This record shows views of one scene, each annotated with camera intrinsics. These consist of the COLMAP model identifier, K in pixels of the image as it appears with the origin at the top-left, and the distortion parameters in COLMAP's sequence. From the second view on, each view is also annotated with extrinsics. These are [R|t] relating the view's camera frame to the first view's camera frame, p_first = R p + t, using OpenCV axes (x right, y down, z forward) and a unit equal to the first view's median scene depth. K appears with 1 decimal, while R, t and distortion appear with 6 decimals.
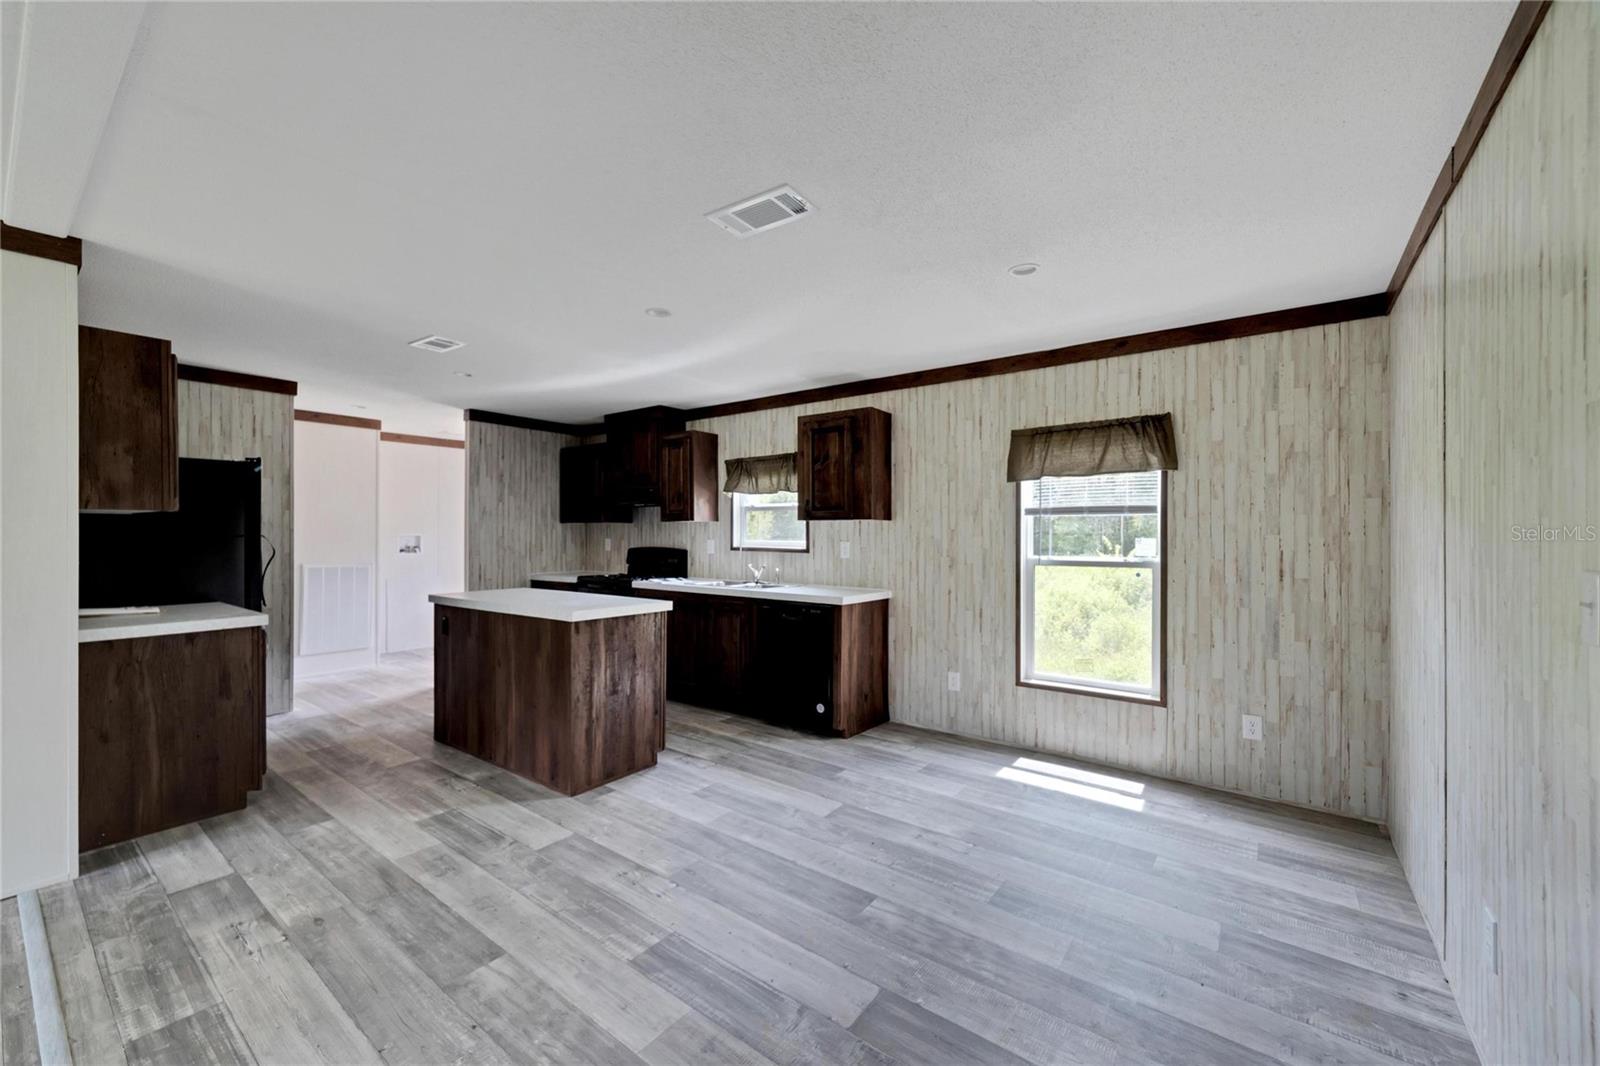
lens RADIAL K [[628.5, 0, 784.6], [0, 628.5, 534.4], [0, 0, 1]] dist [-0.000526, 0.000011]
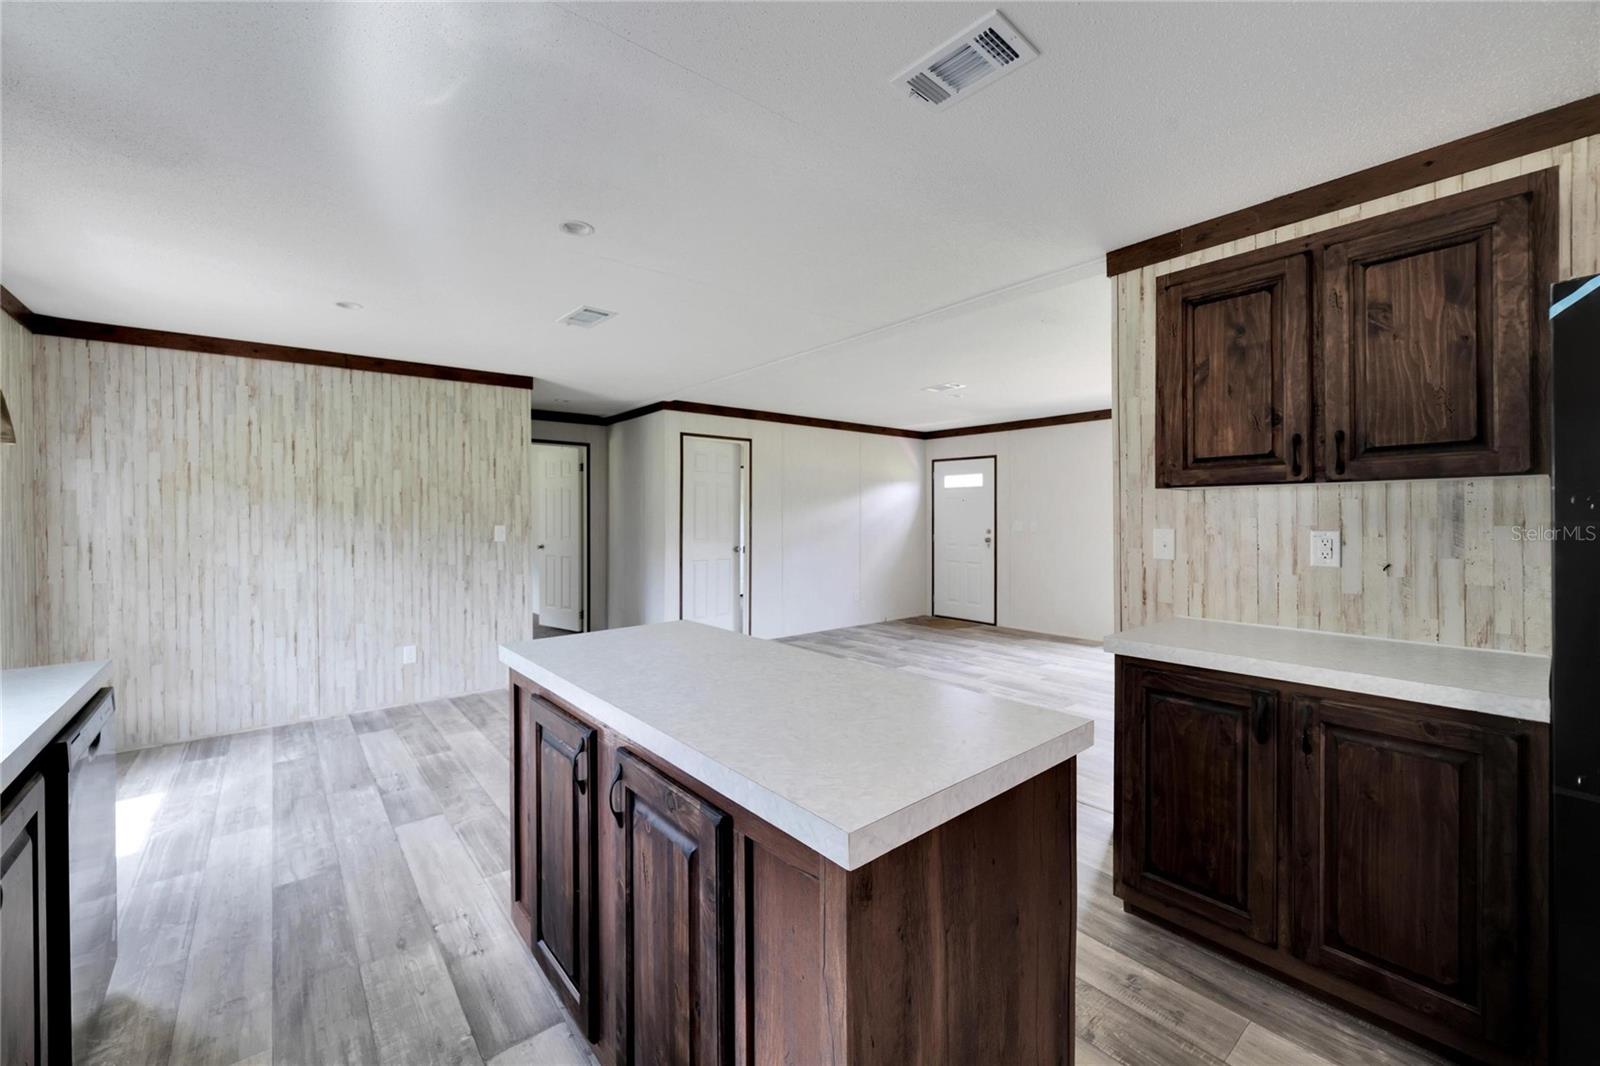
lens RADIAL K [[640.9, 0, 790.8], [0, 640.9, 507.1], [0, 0, 1]] dist [0.000281, 0.000239]
pose [[-0.973406, 0.005123, 0.229029, -0.499805], [0.002831, 0.999943, -0.010338, -0.005302], [-0.229069, -0.009415, -0.973365, 1.343091]]
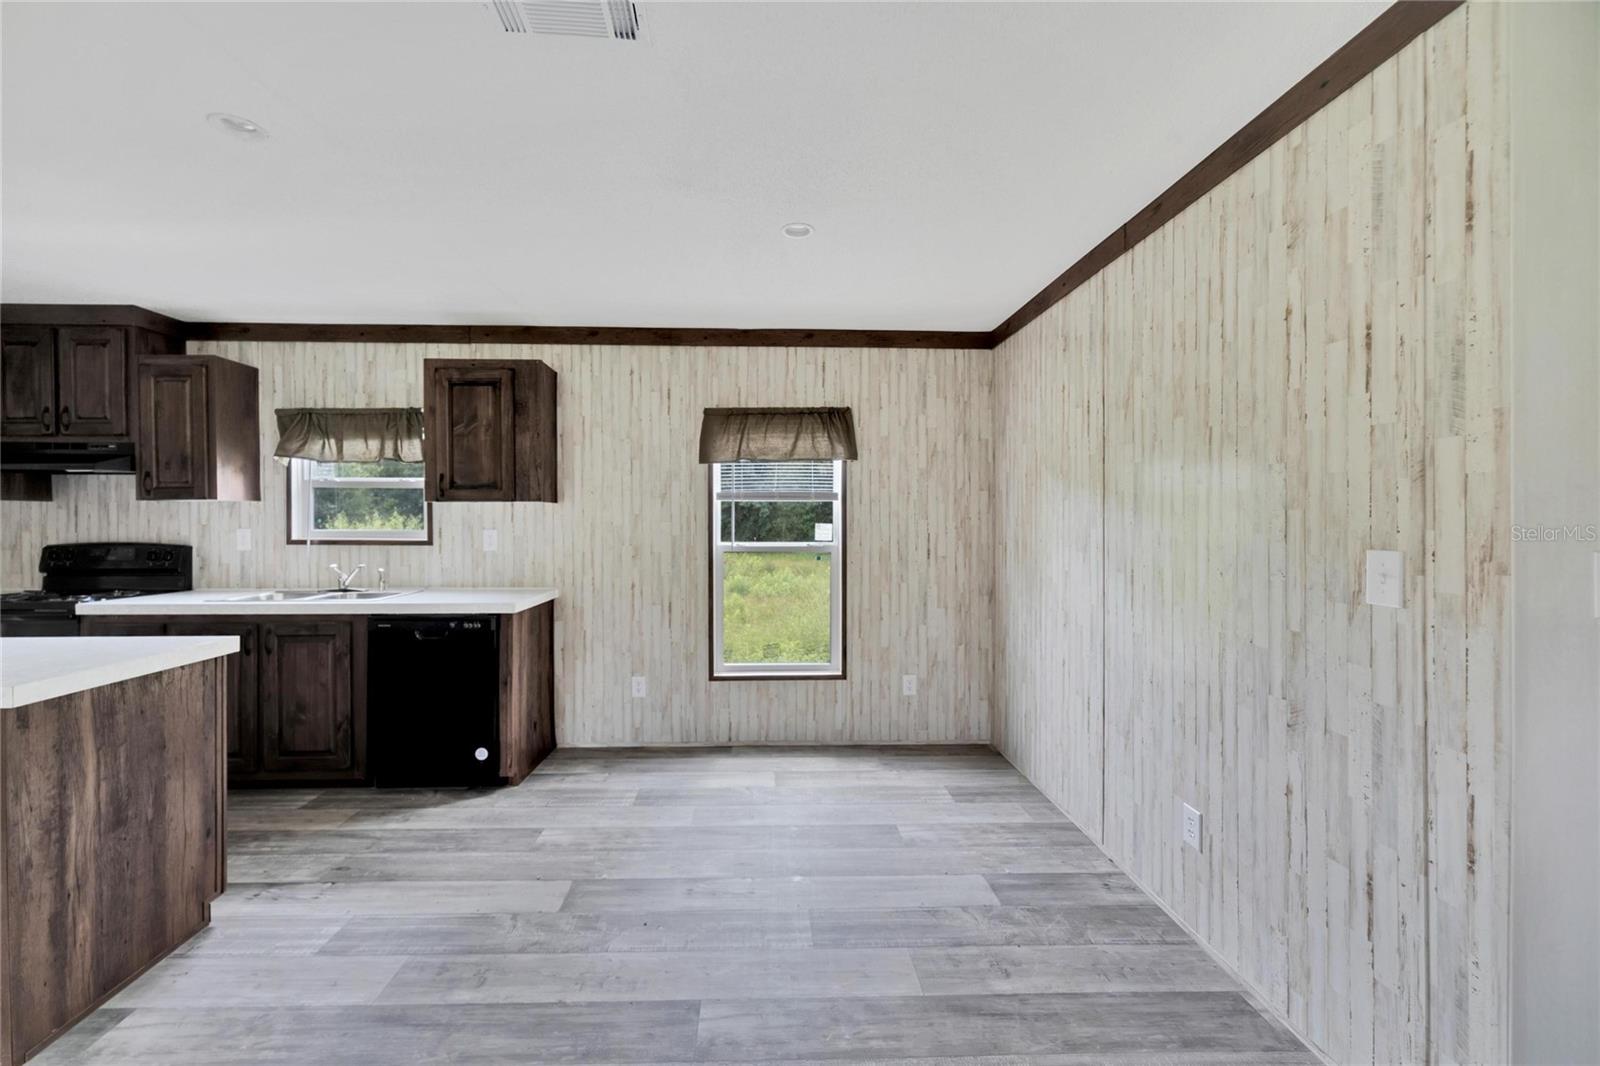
lens RADIAL K [[630.1, 0, 779.5], [0, 630.1, 523.6], [0, 0, 1]] dist [-0.002383, -0.002314]
pose [[0.770900, -0.007581, 0.636912, -0.146482], [0.001850, 0.999952, 0.009662, -0.003209], [-0.636954, -0.006270, 0.770876, 0.204987]]
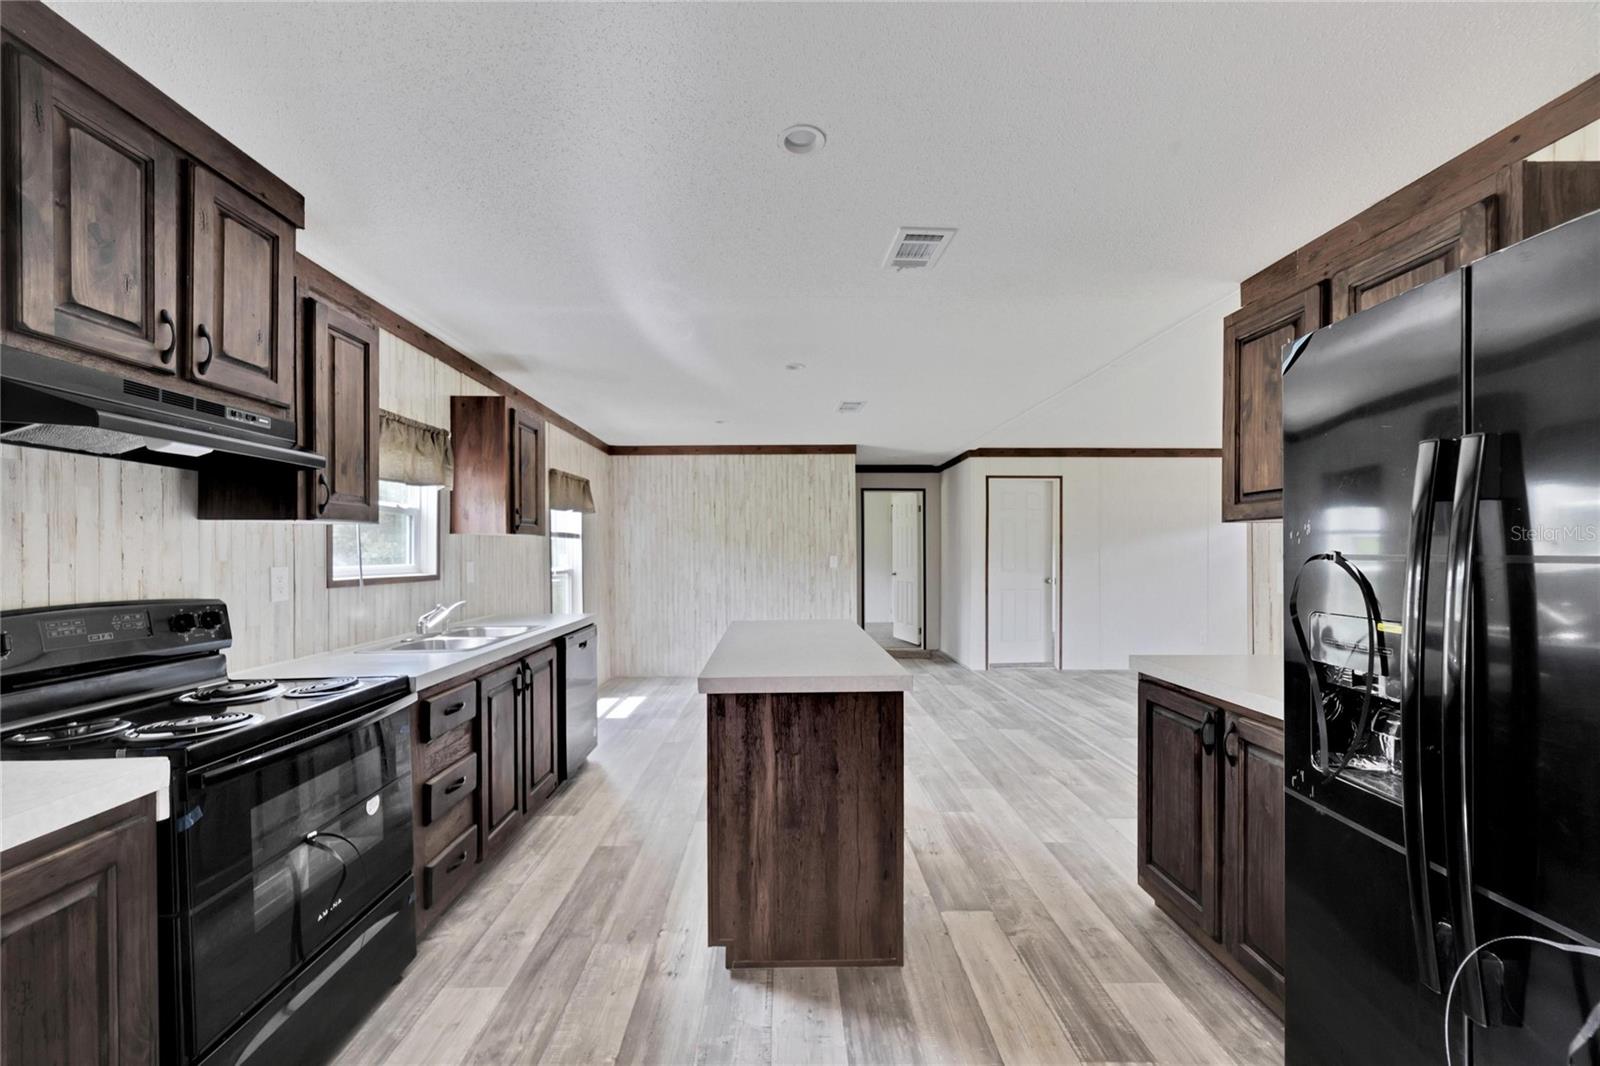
lens RADIAL K [[628.5, 0, 784.6], [0, 628.5, 534.4], [0, 0, 1]] dist [-0.000526, 0.000011]
pose [[-0.613022, 0.019377, 0.789828, -0.904559], [0.002586, 0.999743, -0.022519, -0.004069], [-0.790062, -0.011762, -0.612914, 1.388385]]
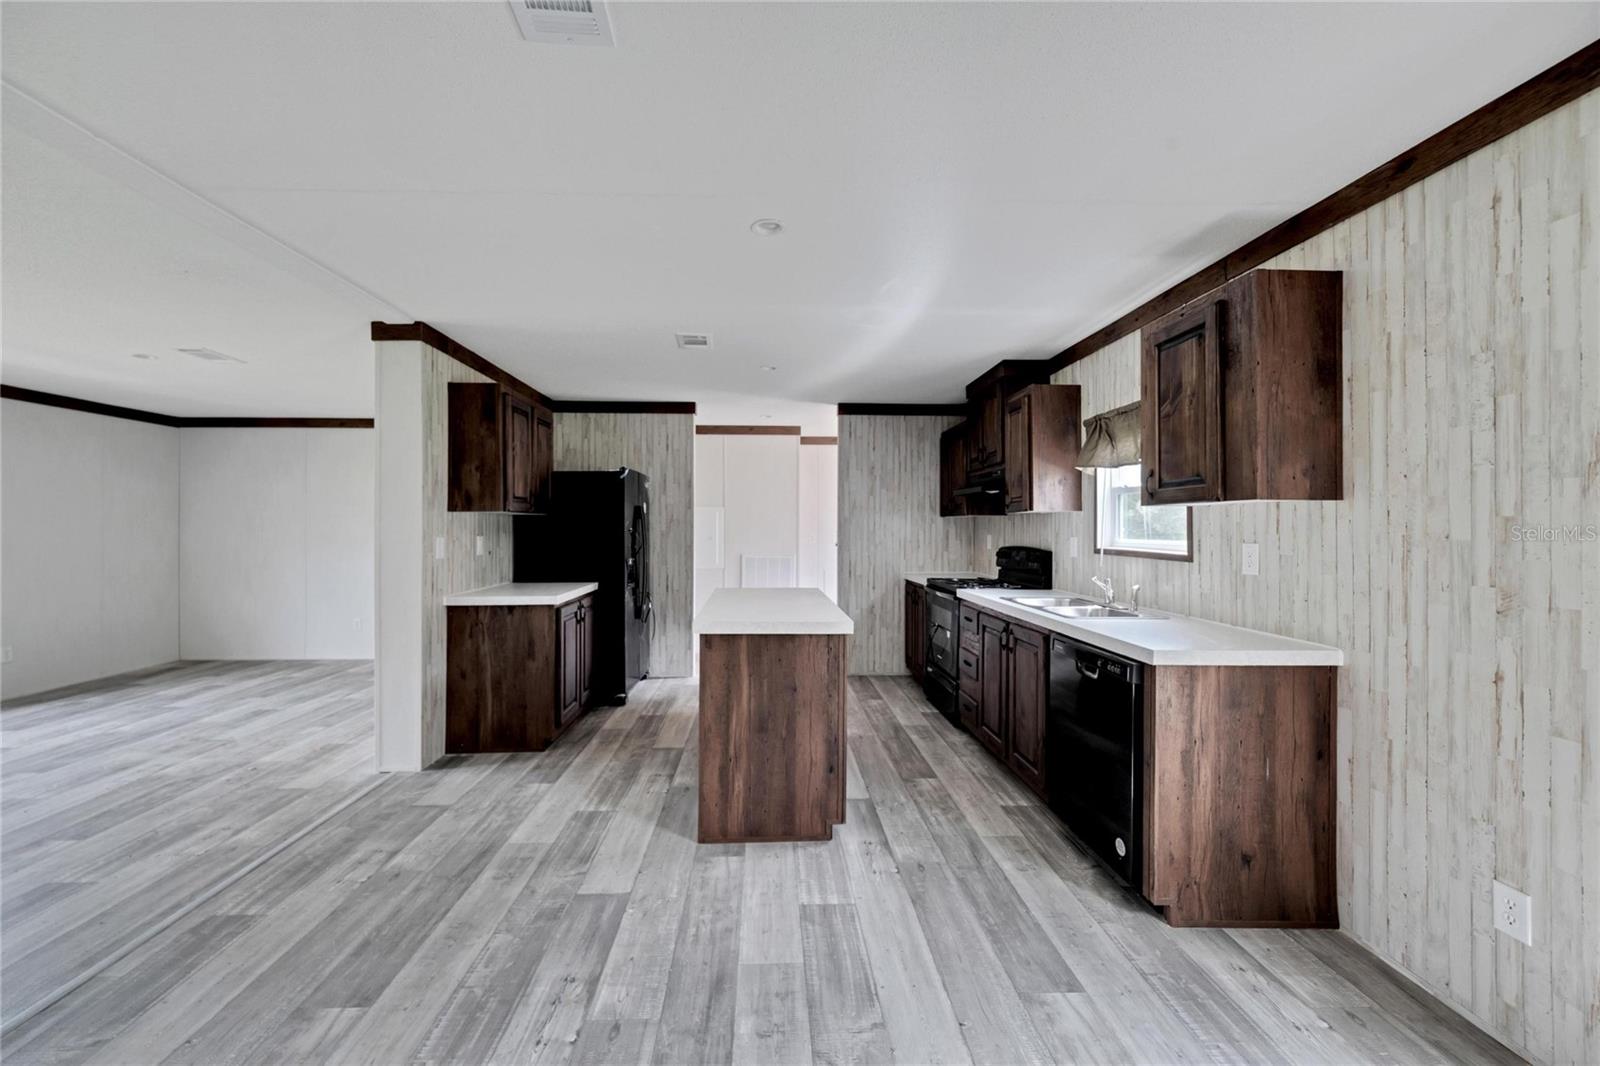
lens RADIAL K [[627.2, 0, 787.0], [0, 627.2, 526.2], [0, 0, 1]] dist [0.001683, 0.000459]
pose [[0.640461, -0.003529, -0.767982, 0.296731], [-0.000366, 0.999988, -0.004900, -0.000400], [0.767990, 0.003420, 0.640452, 0.432538]]
